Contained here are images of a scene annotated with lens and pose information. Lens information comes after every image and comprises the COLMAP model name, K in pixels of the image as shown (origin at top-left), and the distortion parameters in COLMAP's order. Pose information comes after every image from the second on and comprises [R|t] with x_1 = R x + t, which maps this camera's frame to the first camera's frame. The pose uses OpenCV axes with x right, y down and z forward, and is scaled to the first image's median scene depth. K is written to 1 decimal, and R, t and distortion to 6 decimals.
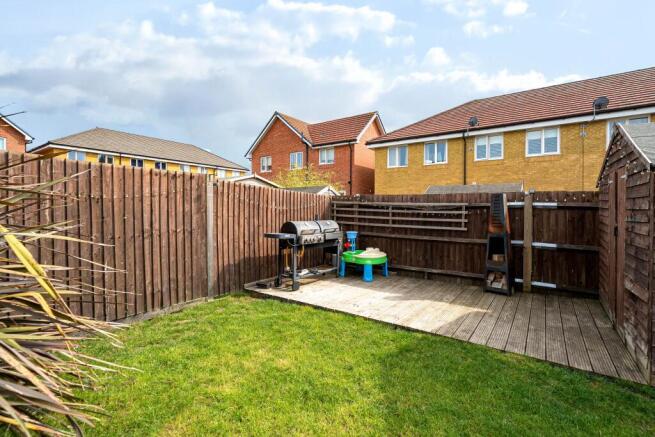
lens RADIAL K [[300.9, 0, 338.4], [0, 300.9, 209.6], [0, 0, 1]] dist [-0.000093, 0.000723]
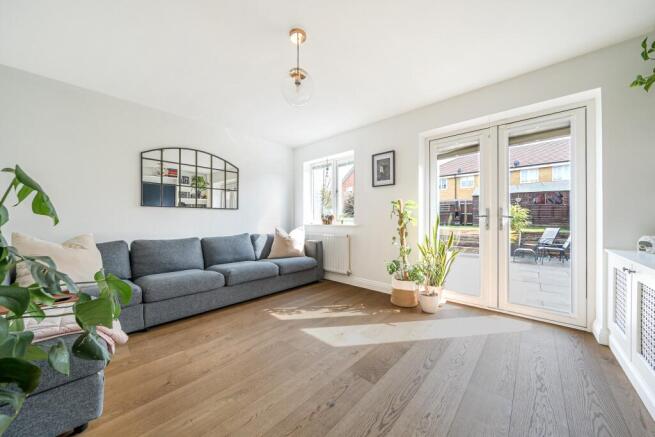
lens RADIAL K [[229.5, 0, 330.4], [0, 229.5, 220.1], [0, 0, 1]] dist [0.000111, 0.000060]
pose [[0.990426, -0.002403, -0.138025, -0.262708], [0.002094, 0.999995, -0.002385, 0.073313], [0.138030, 0.002073, 0.990426, -0.819345]]
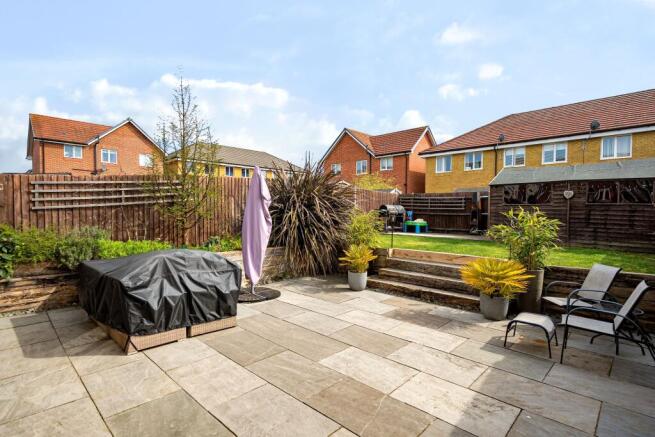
lens RADIAL K [[330.9, 0, 331.9], [0, 330.9, 221.5], [0, 0, 1]] dist [0.000139, 0.000794]
pose [[0.985945, 0.006650, -0.166940, -0.047420], [-0.001647, 0.999546, 0.030091, 0.034424], [0.167064, -0.029393, 0.985508, -0.607401]]
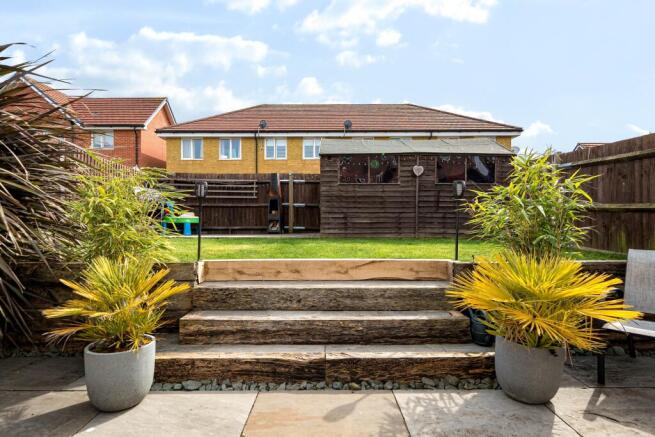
lens RADIAL K [[355.2, 0, 330.4], [0, 355.2, 223.9], [0, 0, 1]] dist [-0.001967, -0.000866]
pose [[0.826771, -0.014273, 0.562358, -0.109371], [0.007265, 0.999866, 0.014696, 0.070288], [-0.562492, -0.008064, 0.826763, -0.274251]]
